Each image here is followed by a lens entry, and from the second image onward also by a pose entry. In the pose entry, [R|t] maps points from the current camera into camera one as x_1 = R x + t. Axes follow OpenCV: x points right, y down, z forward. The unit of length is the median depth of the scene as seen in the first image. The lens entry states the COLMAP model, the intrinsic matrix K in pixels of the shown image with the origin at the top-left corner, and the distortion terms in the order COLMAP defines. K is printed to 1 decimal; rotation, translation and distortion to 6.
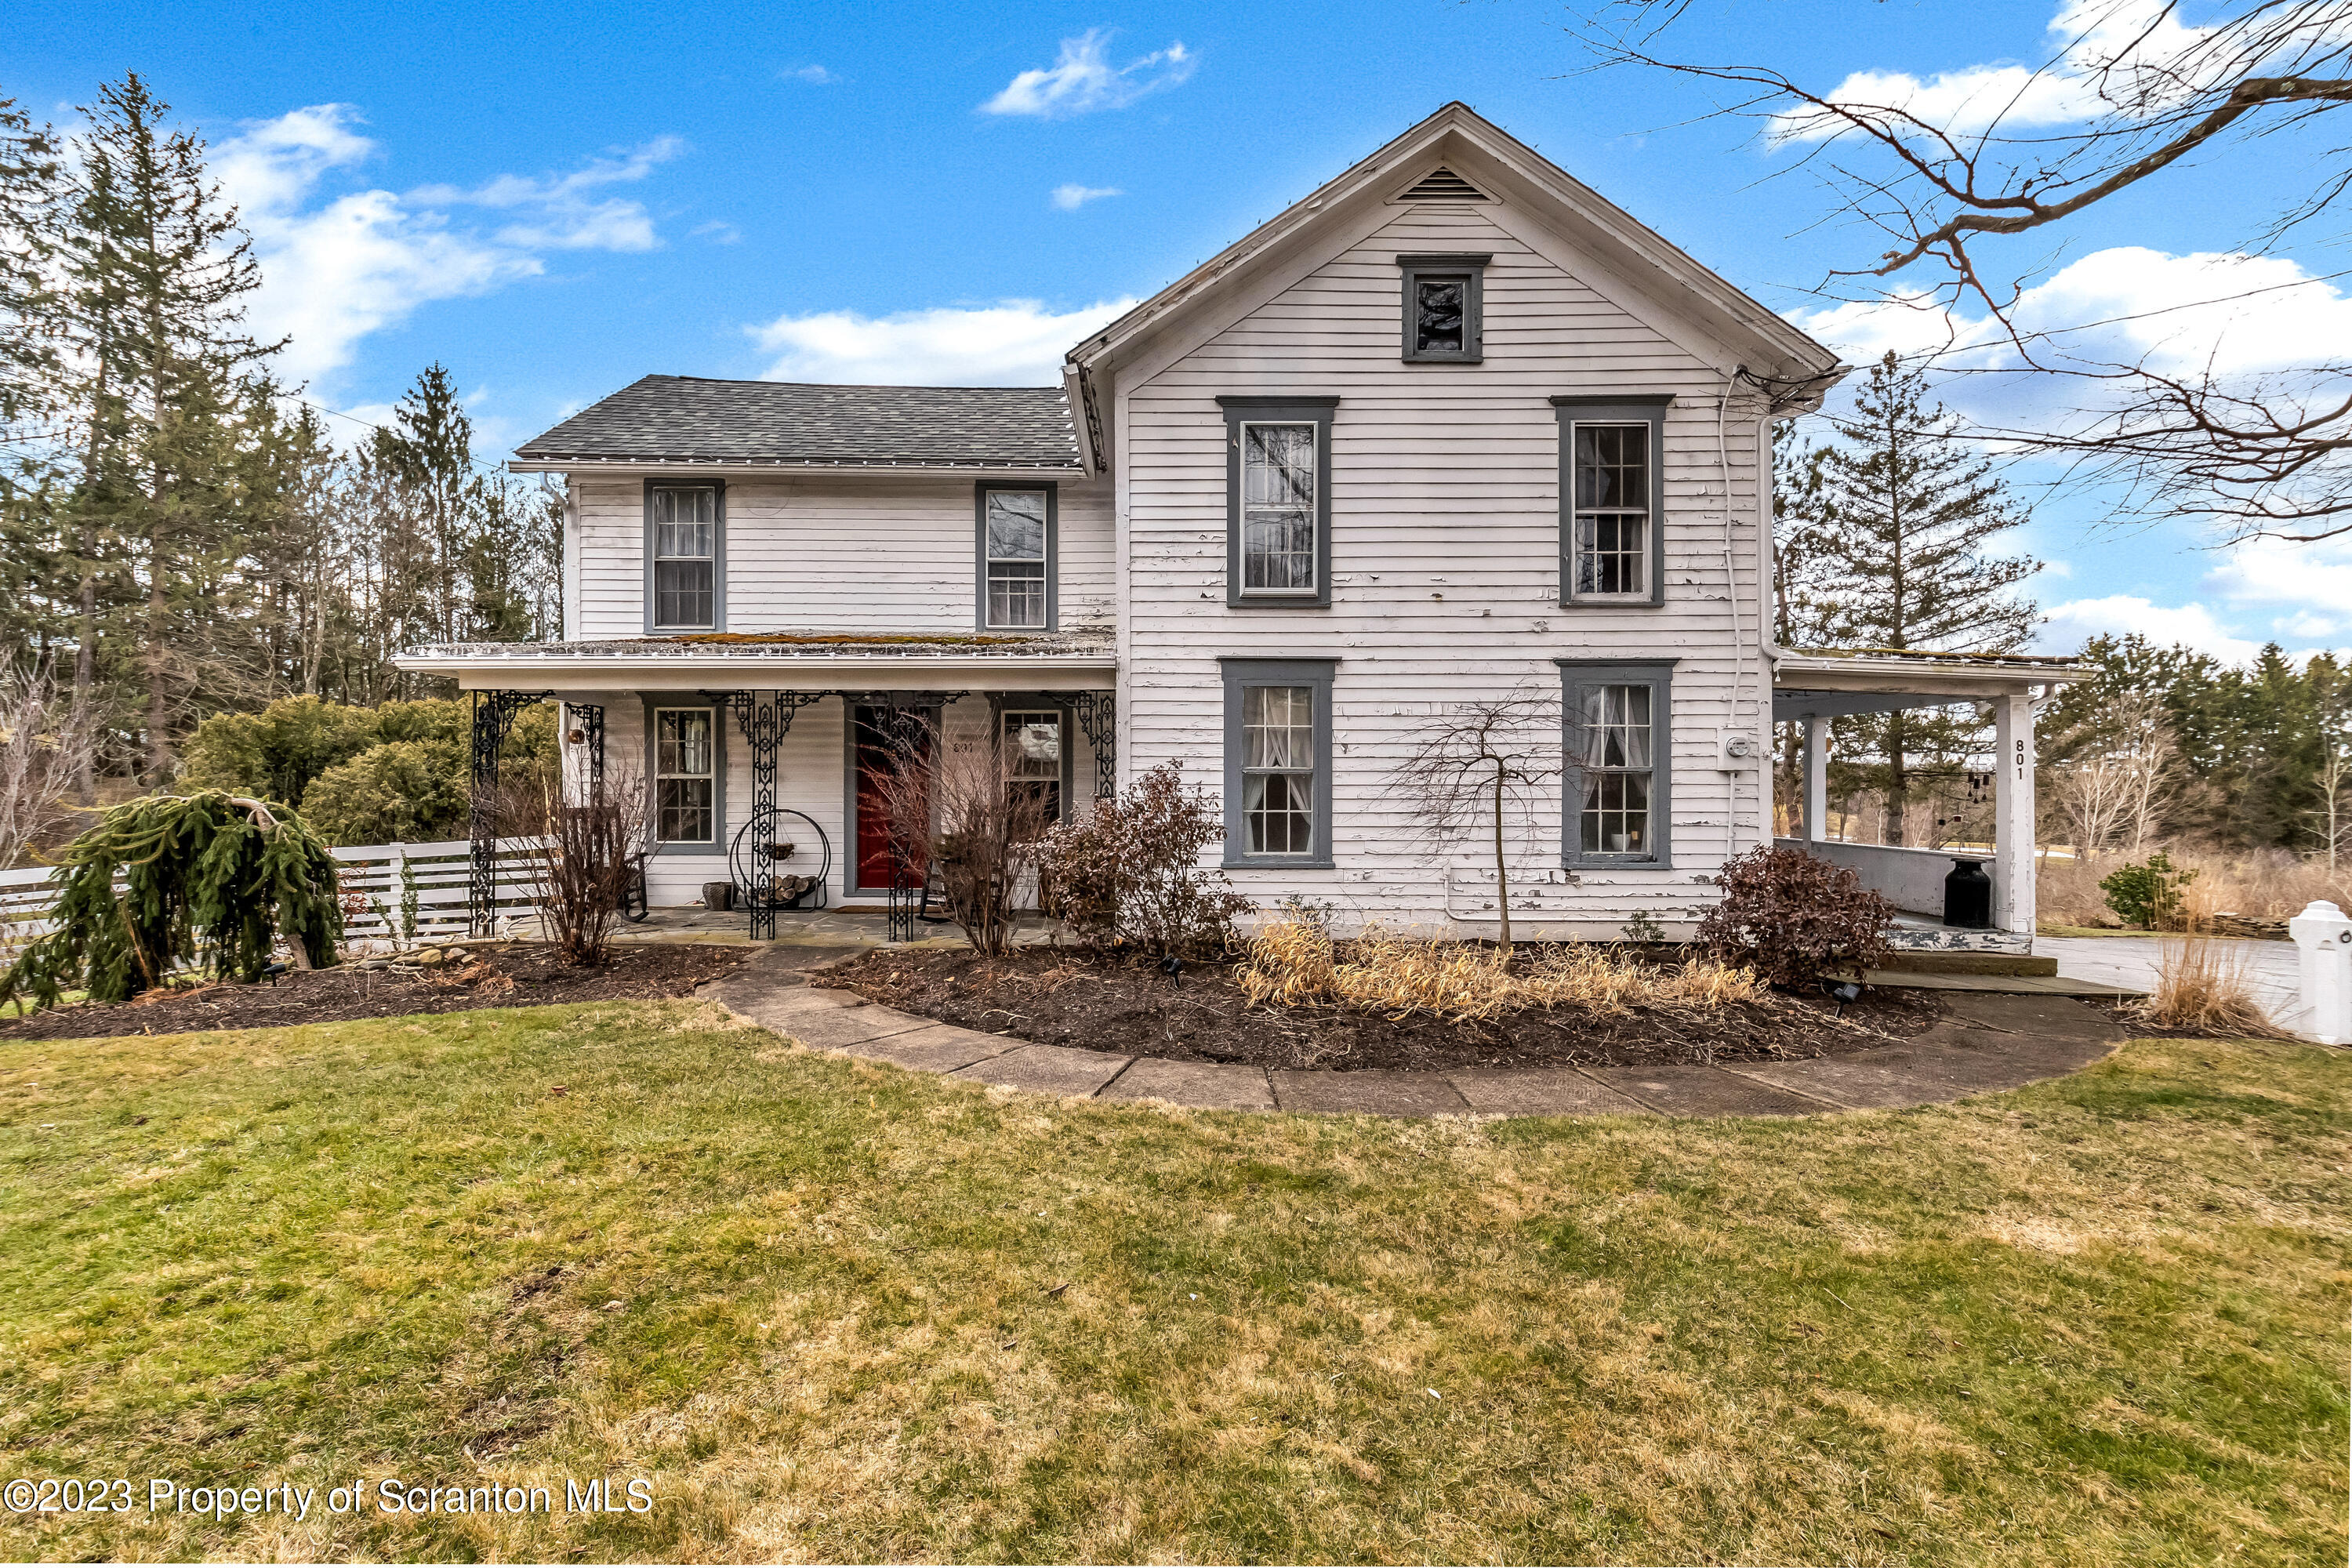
lens RADIAL K [[1076.1, 0, 1179.1], [0, 1076.1, 805.4], [0, 0, 1]] dist [-0.000167, -0.001180]
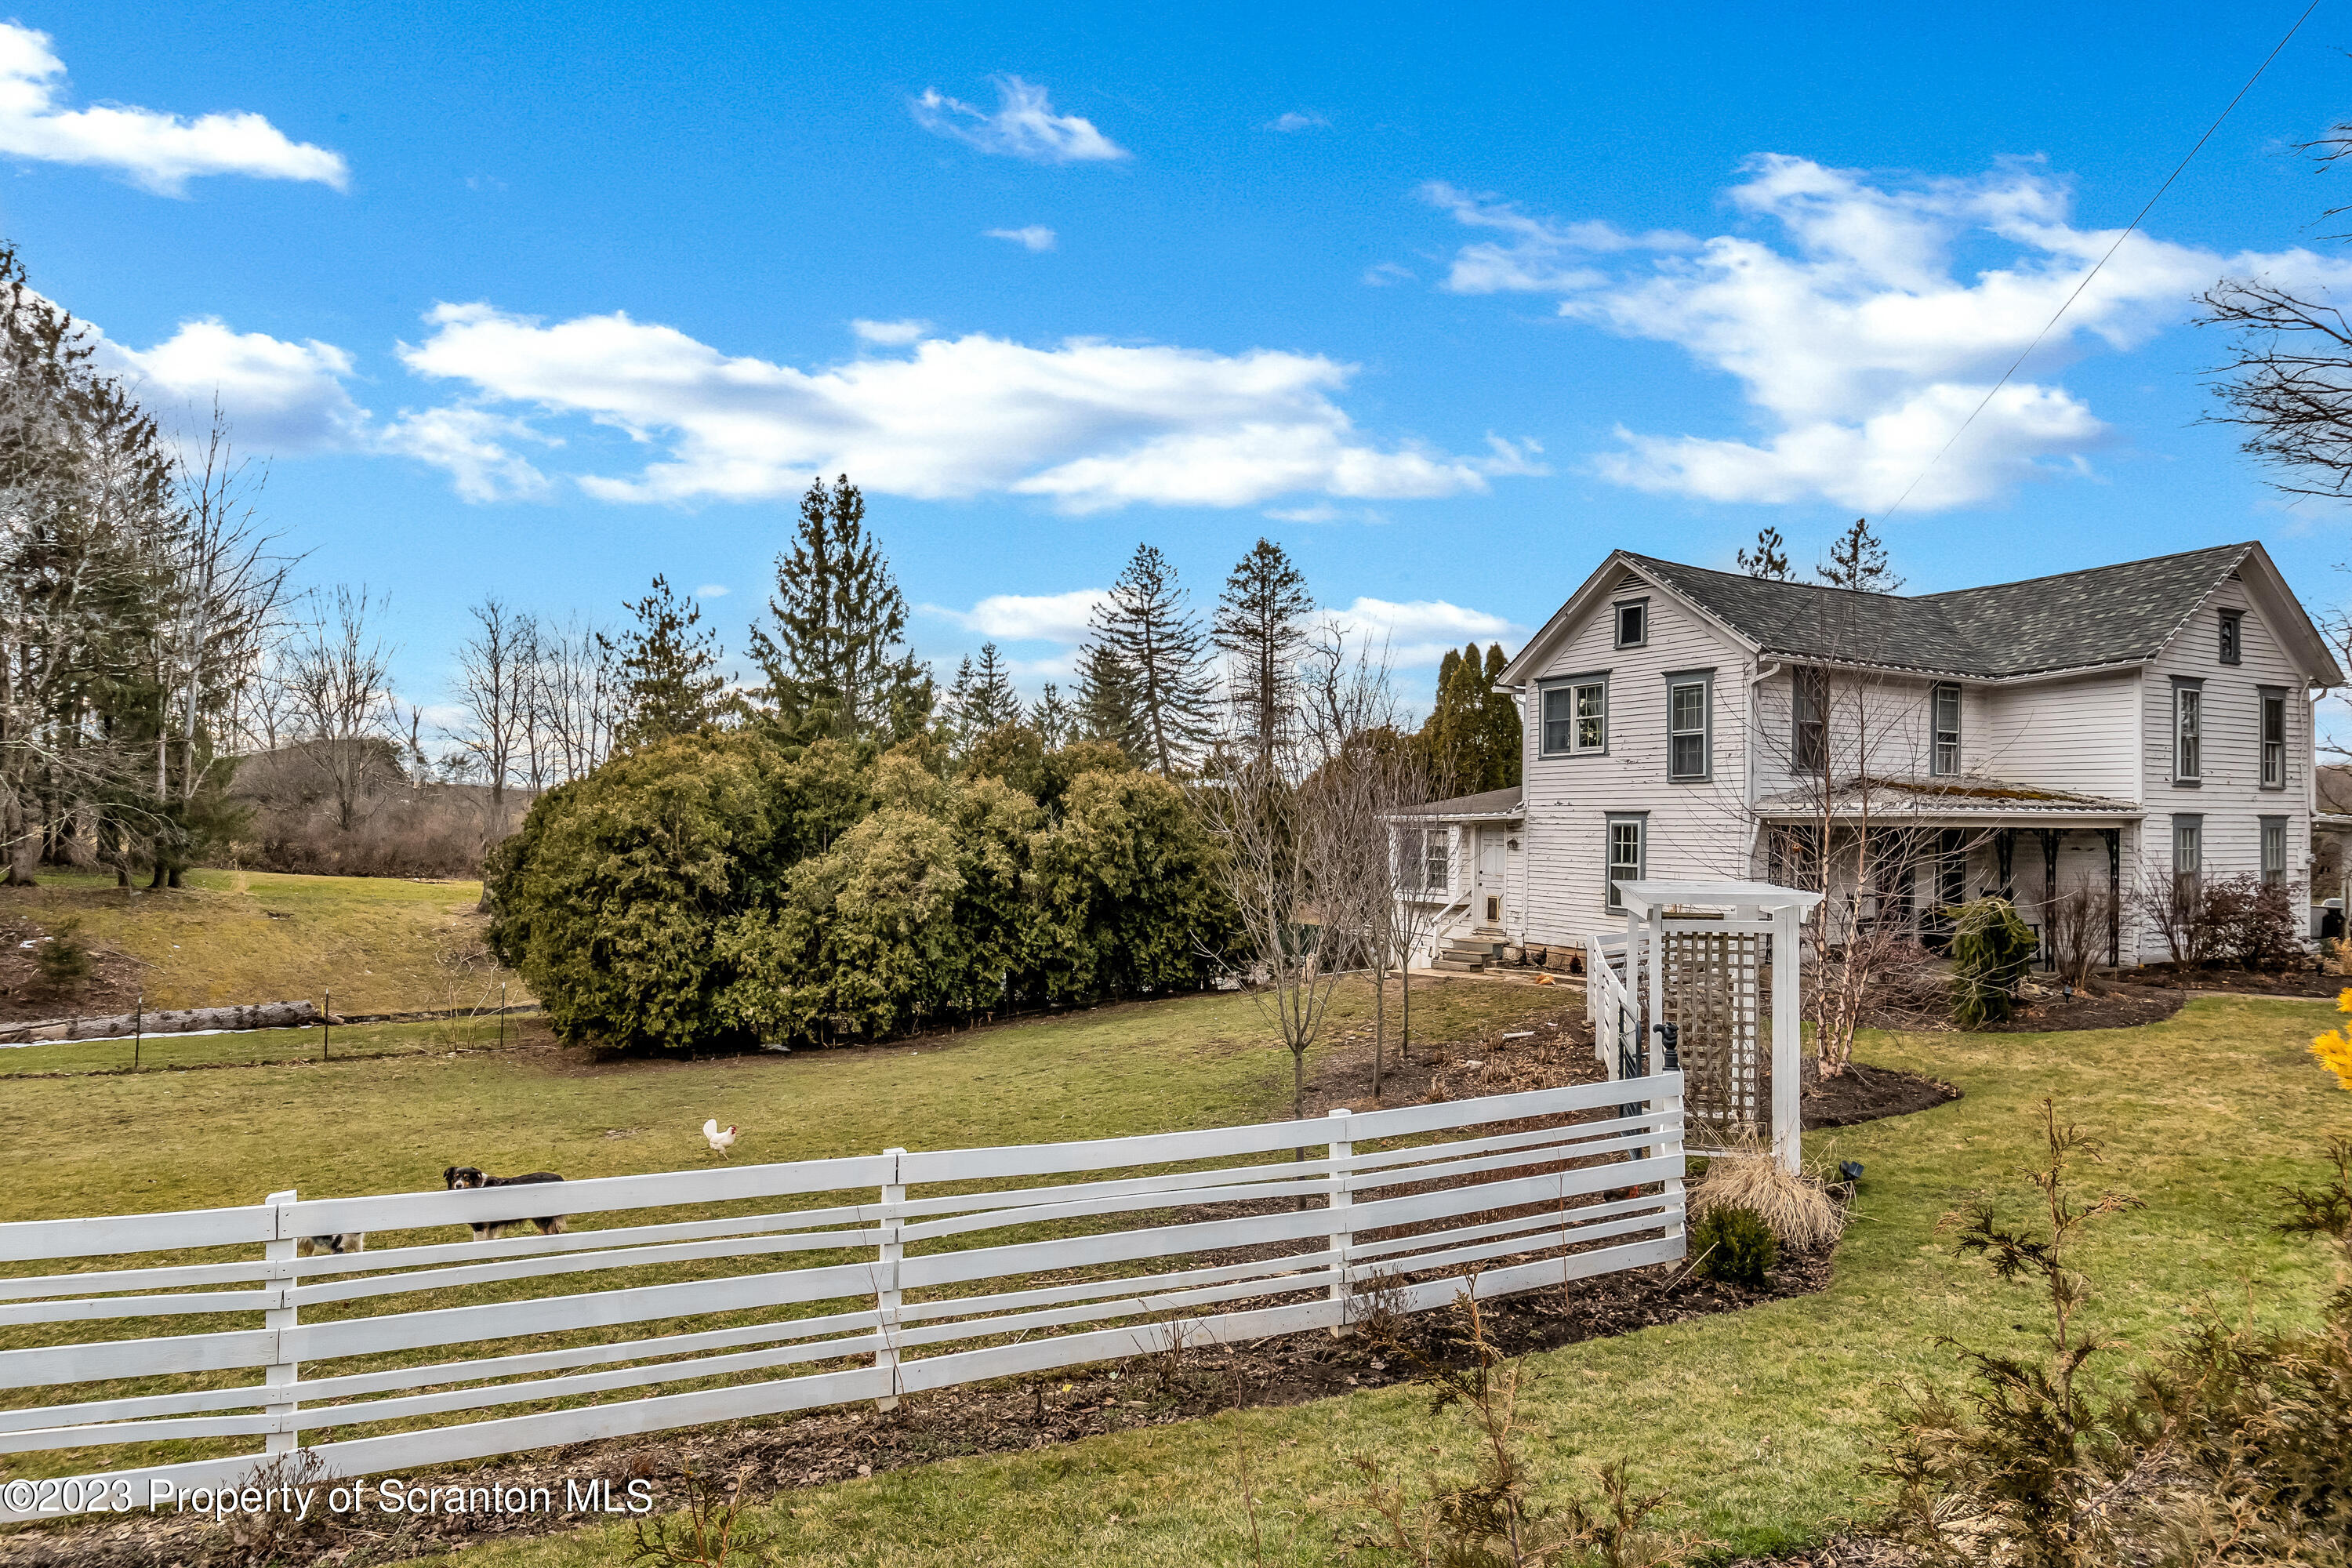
lens RADIAL K [[1347.7, 0, 1173.4], [0, 1347.7, 839.8], [0, 0, 1]] dist [-0.002912, -0.000247]
pose [[0.880503, -0.001300, 0.474039, -2.612799], [-0.002283, 0.999973, 0.006982, -0.101606], [-0.474036, -0.007230, 0.880476, -0.250224]]
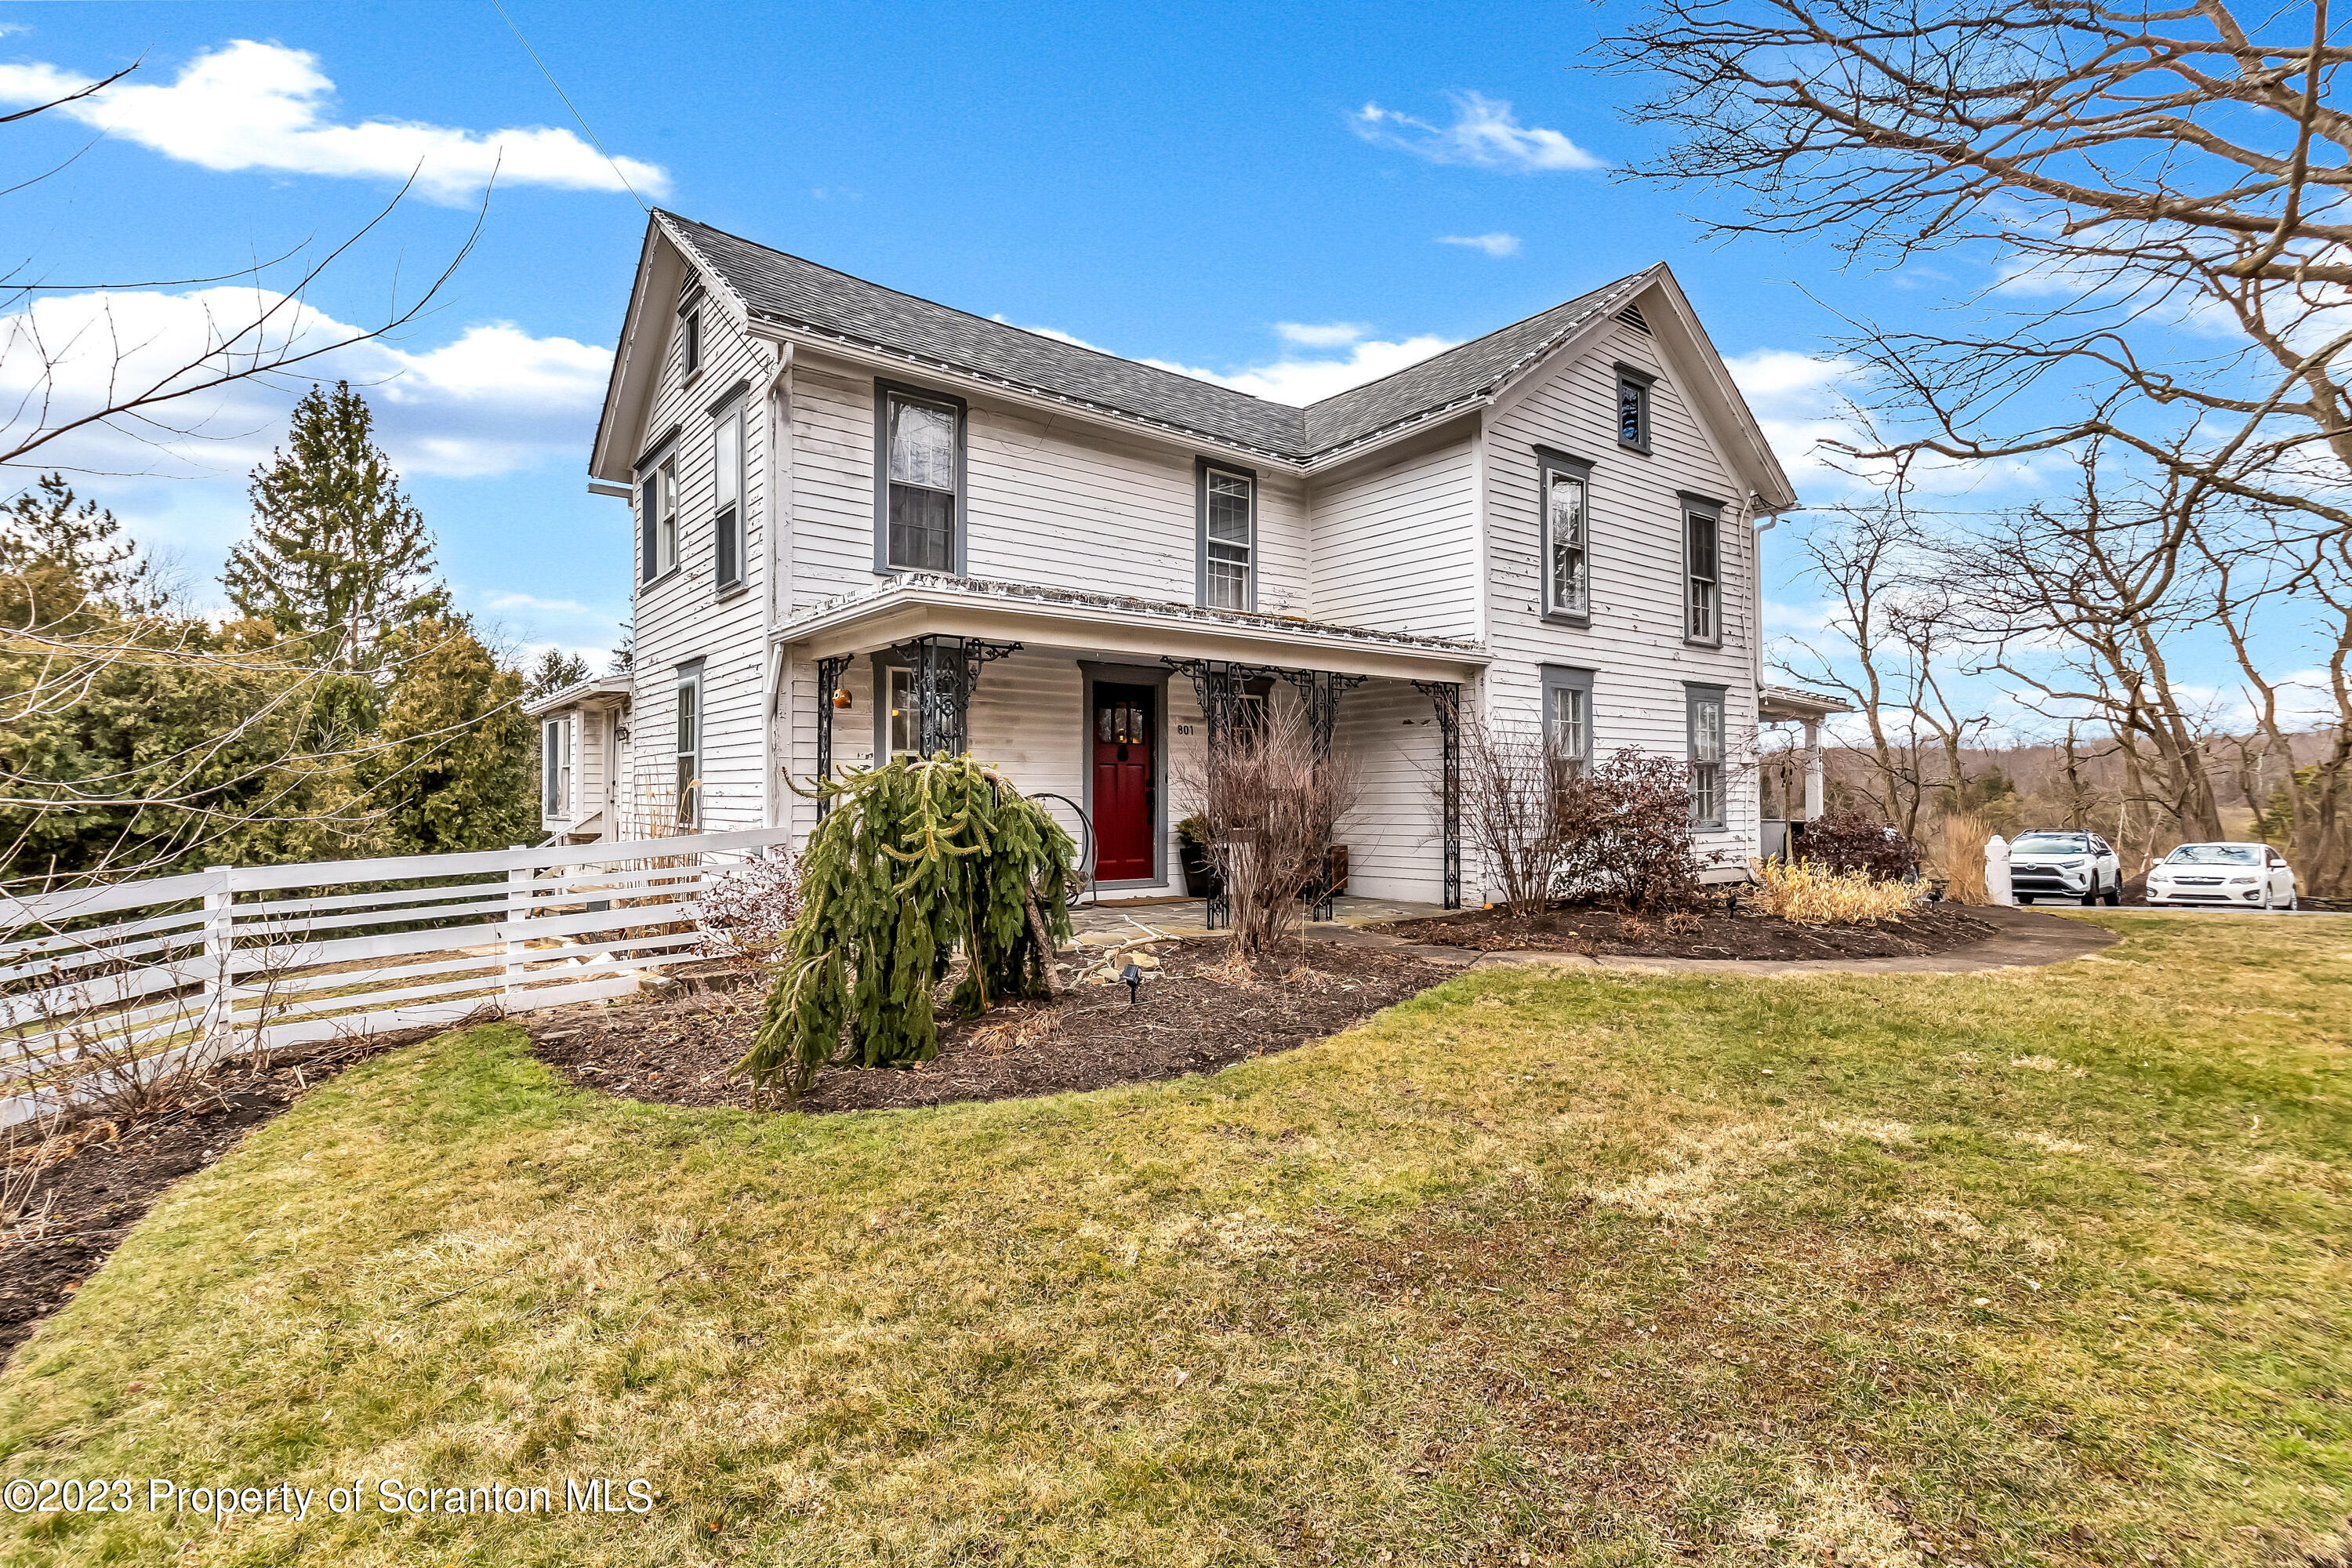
lens RADIAL K [[1129.4, 0, 1183.6], [0, 1129.4, 790.5], [0, 0, 1]] dist [-0.000196, -0.000165]
pose [[0.784975, -0.000683, 0.619527, -1.043155], [0.007662, 0.999934, -0.008605, 0.012304], [-0.619480, 0.011502, 0.784928, 0.261289]]
